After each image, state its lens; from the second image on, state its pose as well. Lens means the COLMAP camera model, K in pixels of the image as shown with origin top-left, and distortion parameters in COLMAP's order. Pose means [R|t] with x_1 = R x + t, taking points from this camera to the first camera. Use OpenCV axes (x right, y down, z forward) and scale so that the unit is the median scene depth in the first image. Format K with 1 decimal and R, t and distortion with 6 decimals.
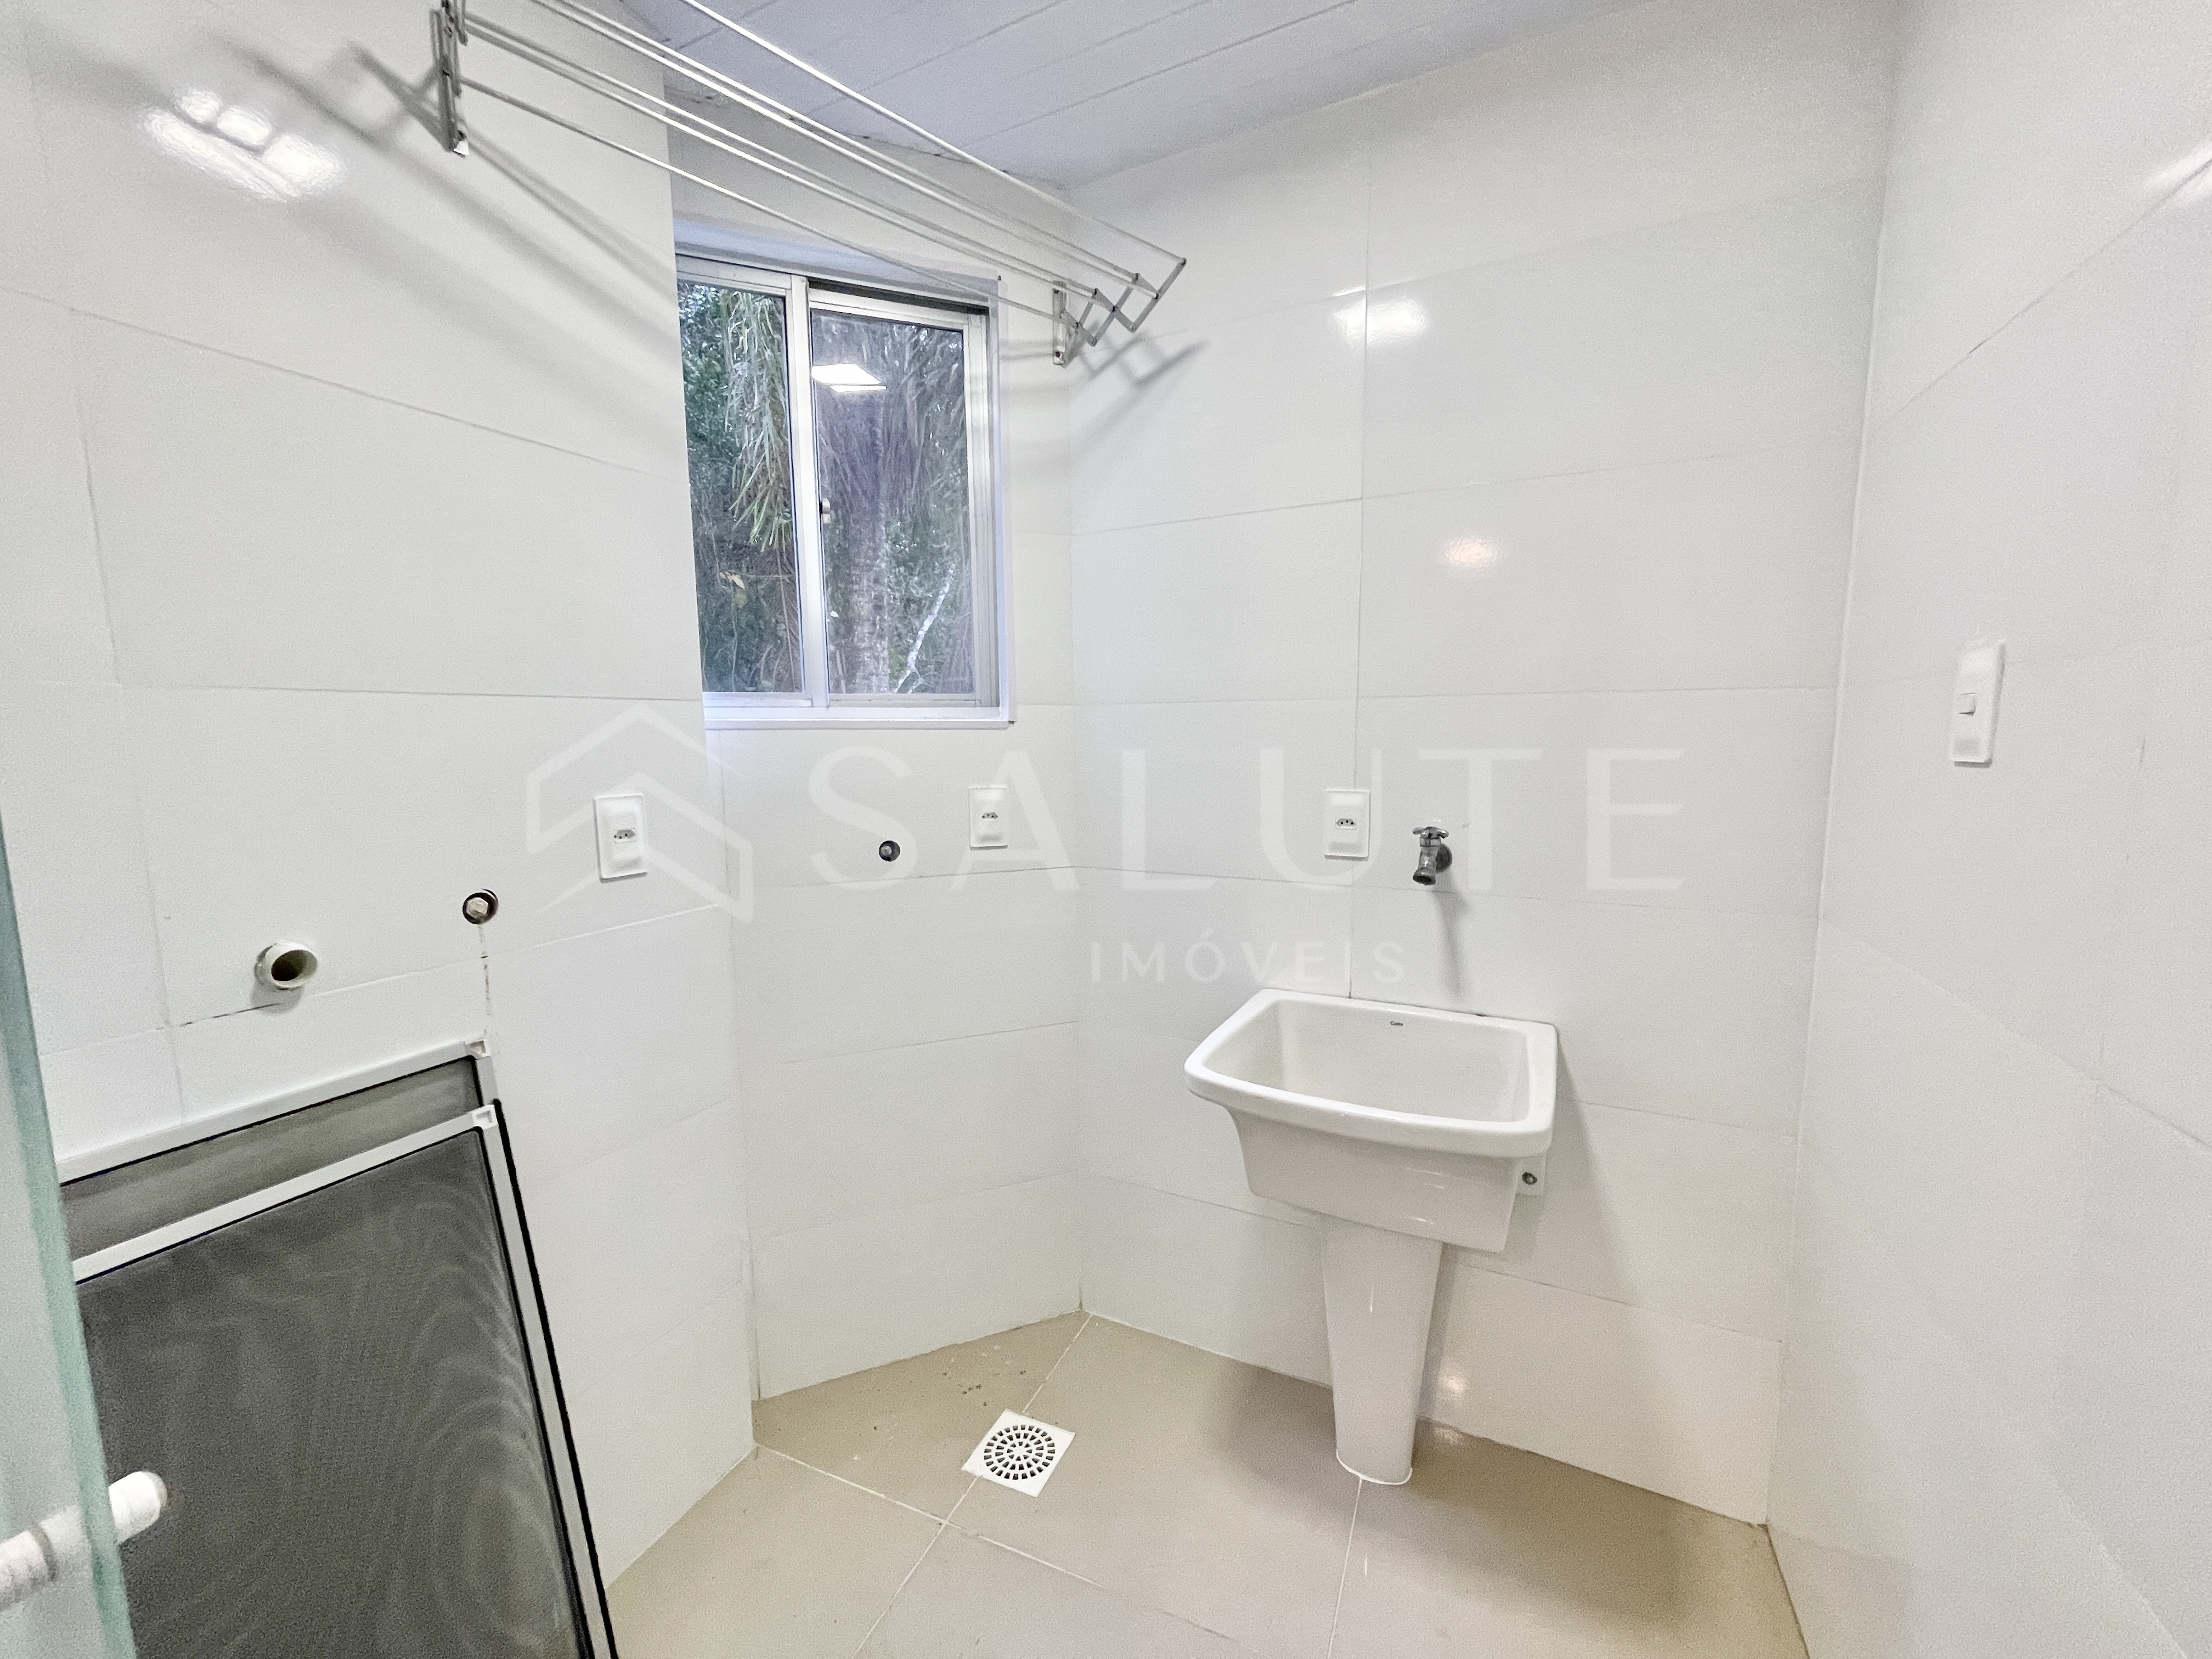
lens RADIAL K [[891.1, 0, 1104.1], [0, 891.1, 837.9], [0, 0, 1]] dist [0.001787, 0.000618]
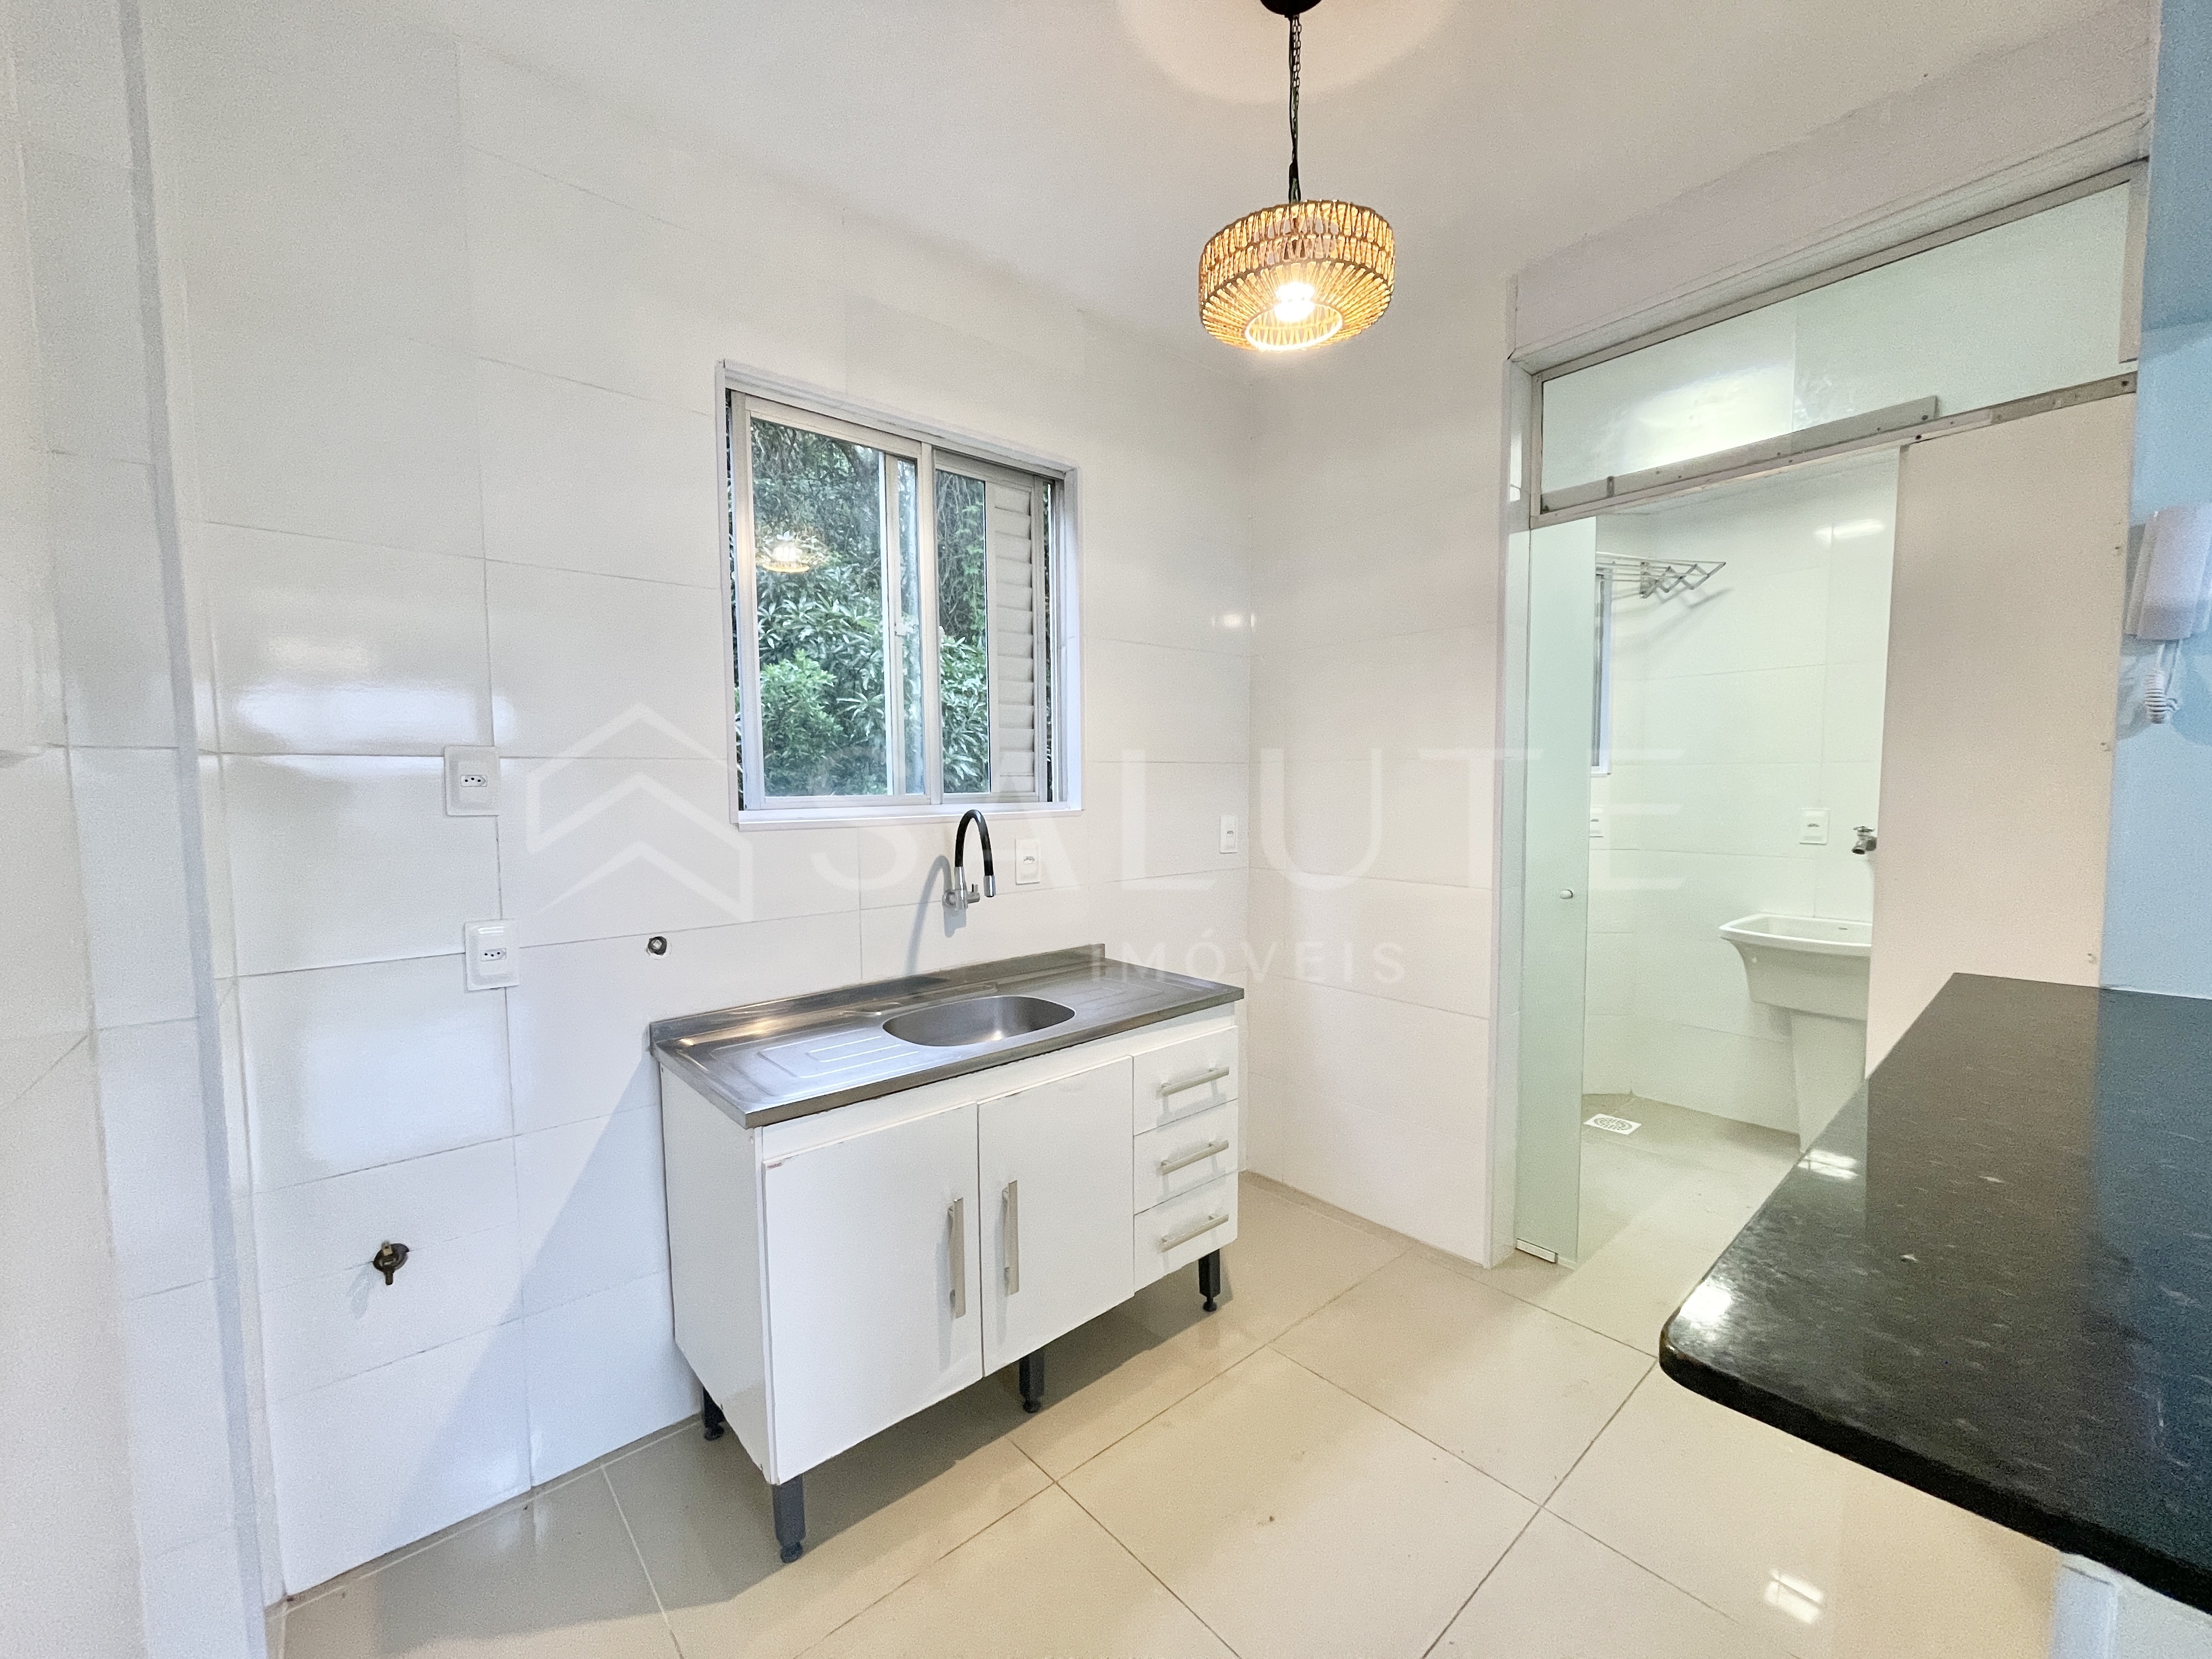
lens RADIAL K [[890.4, 0, 1103.8], [0, 890.4, 839.3], [0, 0, 1]] dist [0.000034, -0.000785]
pose [[0.906979, 0.028734, -0.420195, -0.312258], [-0.047665, 0.998263, -0.034619, 0.151228], [0.418470, 0.051427, 0.906773, -1.389411]]
